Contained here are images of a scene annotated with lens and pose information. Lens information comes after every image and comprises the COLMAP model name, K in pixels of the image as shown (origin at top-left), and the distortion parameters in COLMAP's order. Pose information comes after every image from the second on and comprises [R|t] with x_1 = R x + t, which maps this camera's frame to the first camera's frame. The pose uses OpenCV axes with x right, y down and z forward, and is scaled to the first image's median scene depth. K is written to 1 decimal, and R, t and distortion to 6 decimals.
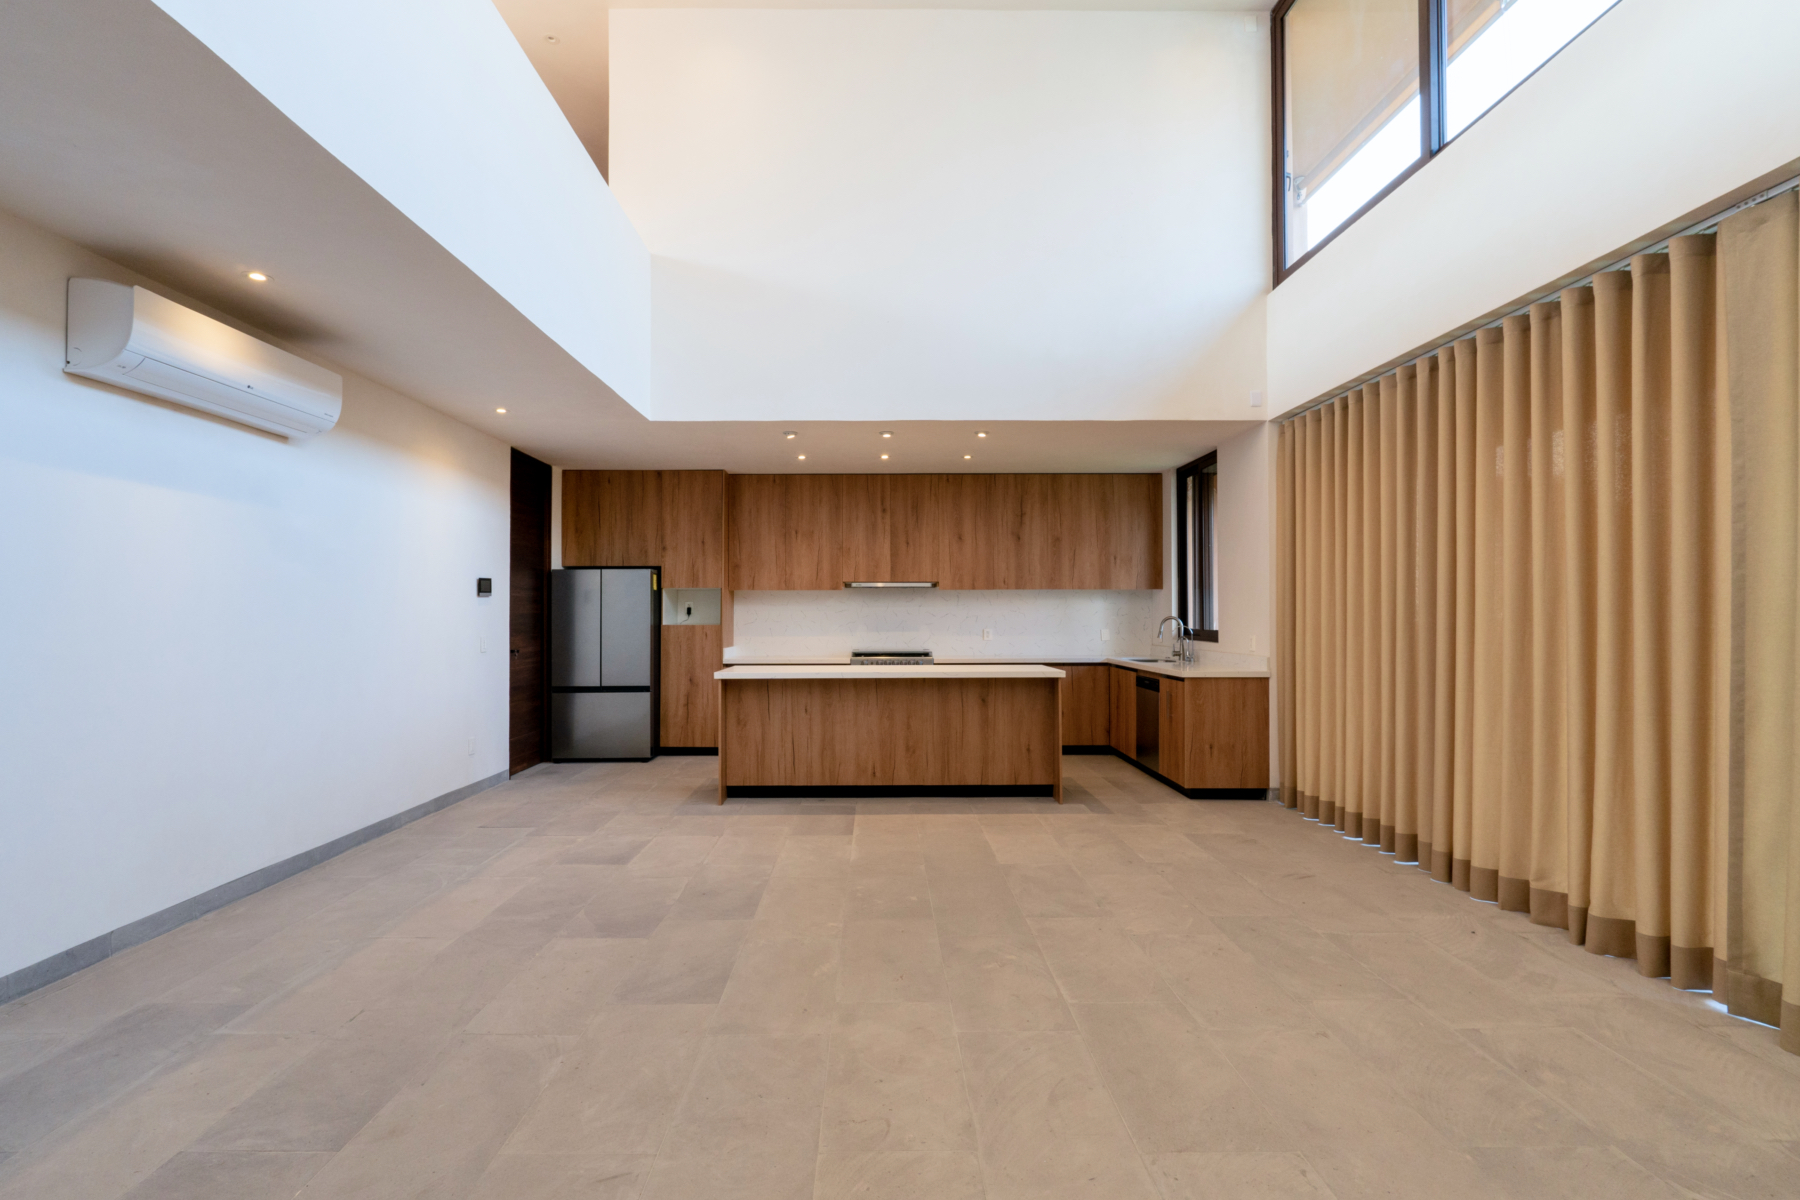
lens RADIAL K [[818.6, 0, 895.9], [0, 818.6, 609.8], [0, 0, 1]] dist [-0.010566, 0.001604]
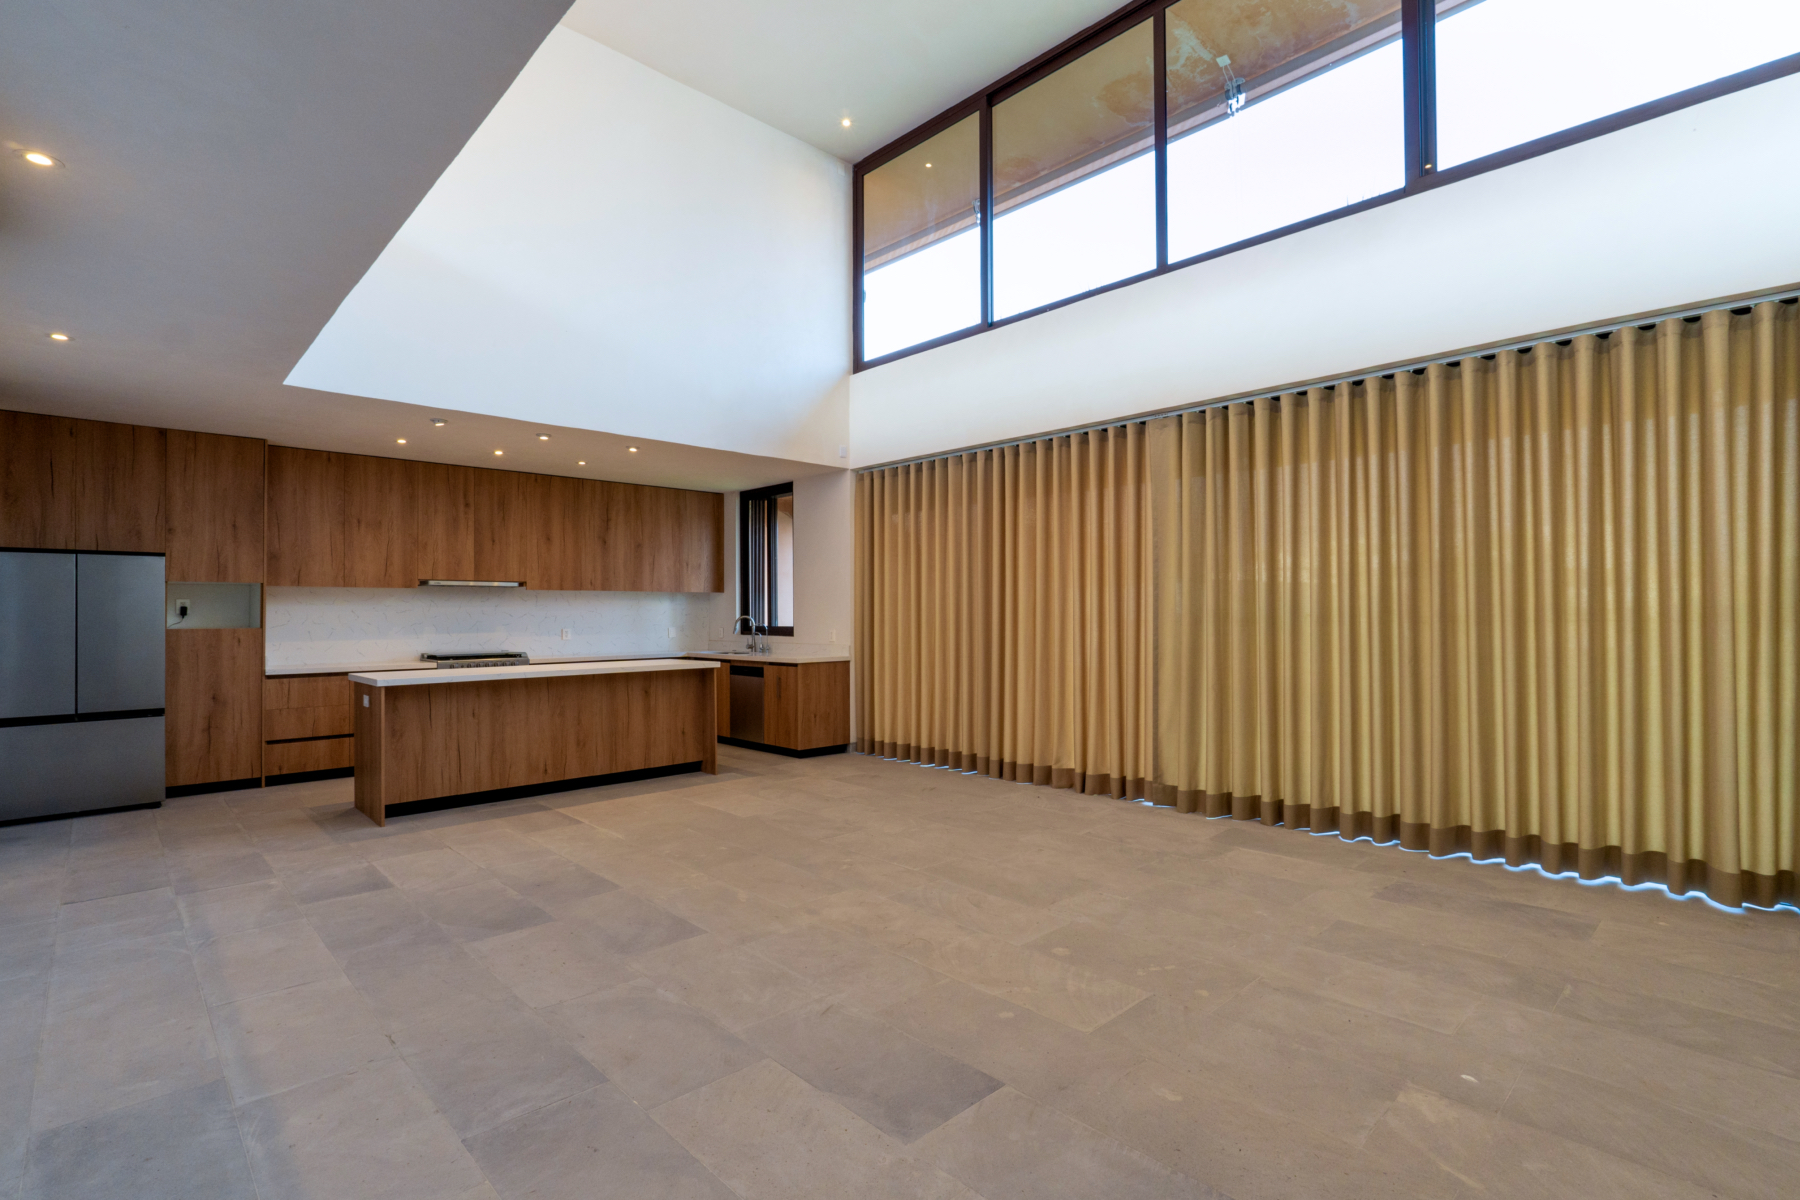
lens RADIAL K [[818.6, 0, 895.9], [0, 818.6, 609.8], [0, 0, 1]] dist [-0.010566, 0.001604]
pose [[0.735490, 0.001599, 0.677534, -0.394260], [-0.000822, 0.999999, -0.001467, 0.001166], [-0.677536, 0.000522, 0.735490, -0.040644]]
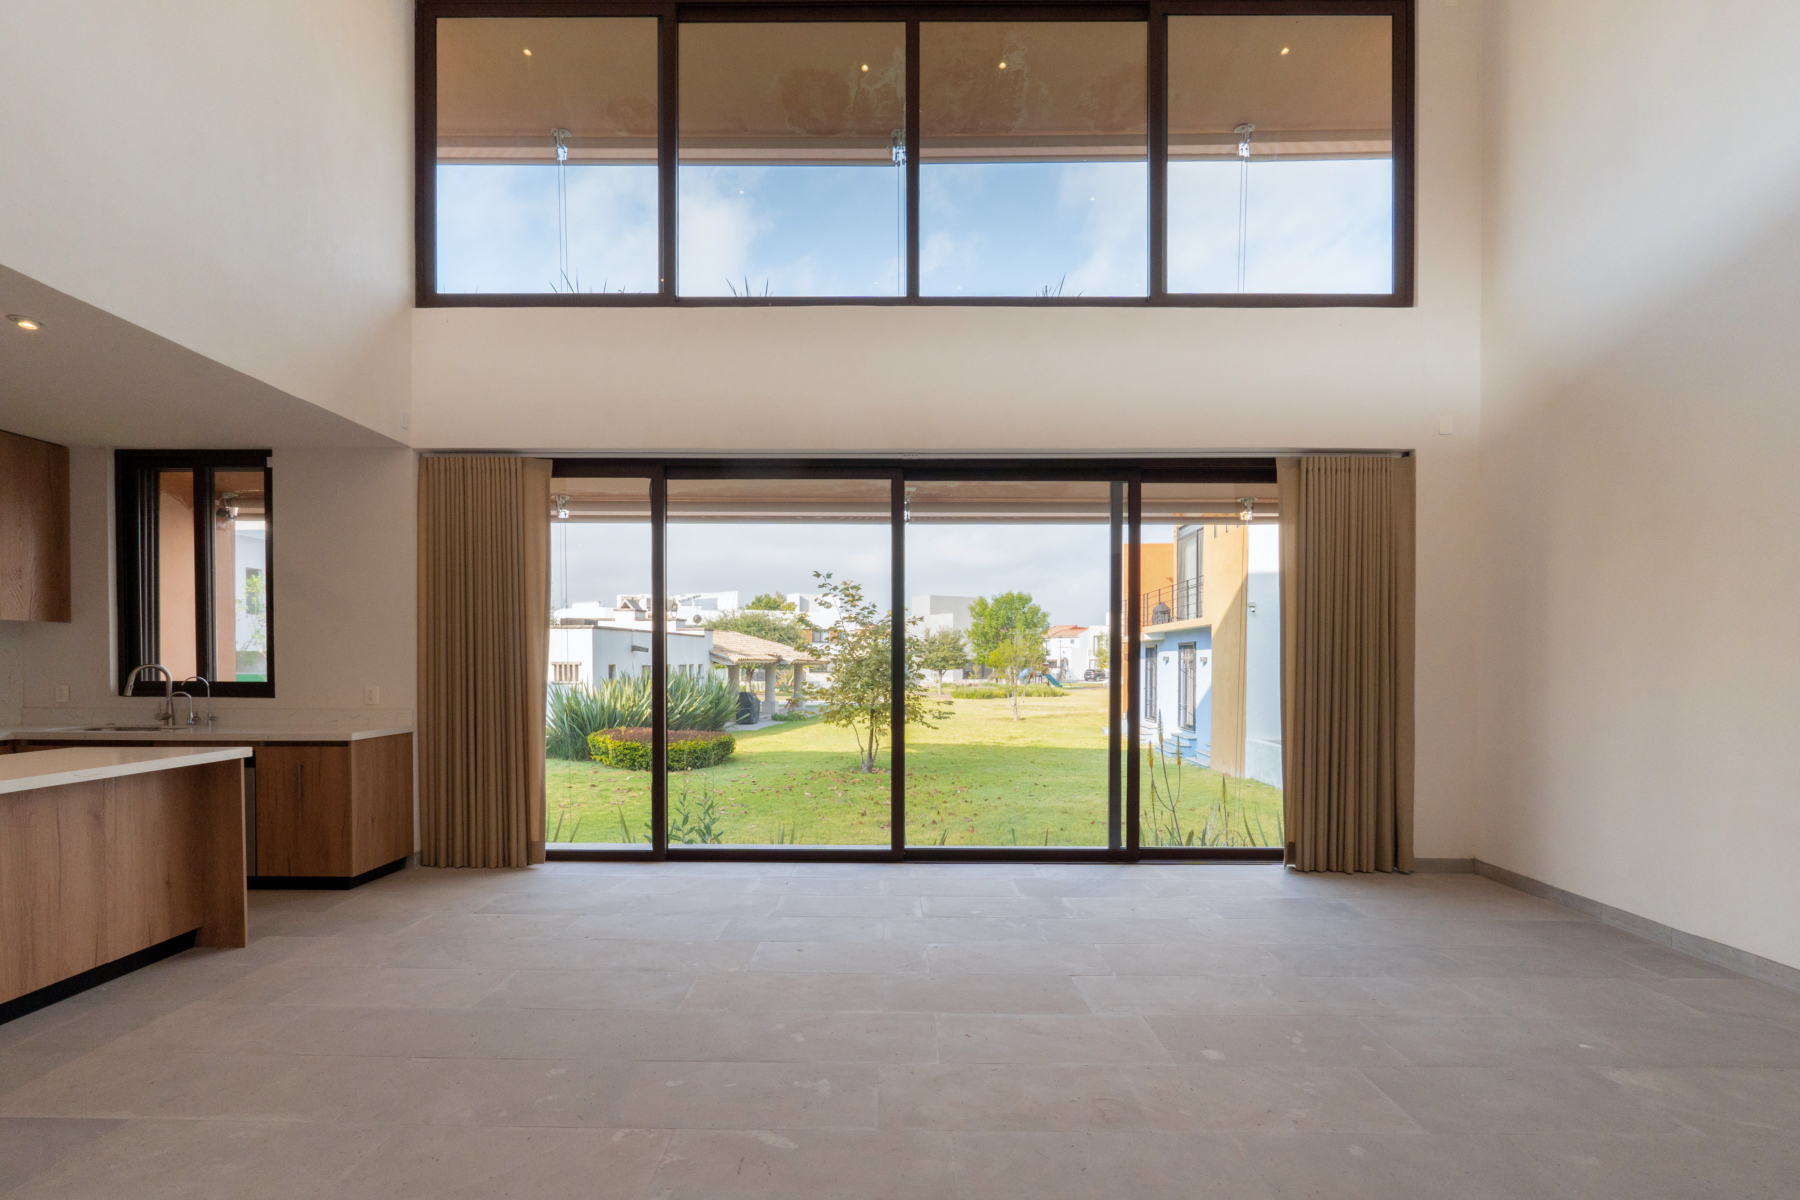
lens RADIAL K [[824.0, 0, 855.9], [0, 824.0, 672.5], [0, 0, 1]] dist [-0.003404, -0.000308]
pose [[0.040870, -0.007028, 0.999140, -0.427437], [-0.009801, 0.999924, 0.007434, 0.004980], [-0.999116, -0.010097, 0.040798, 0.467266]]
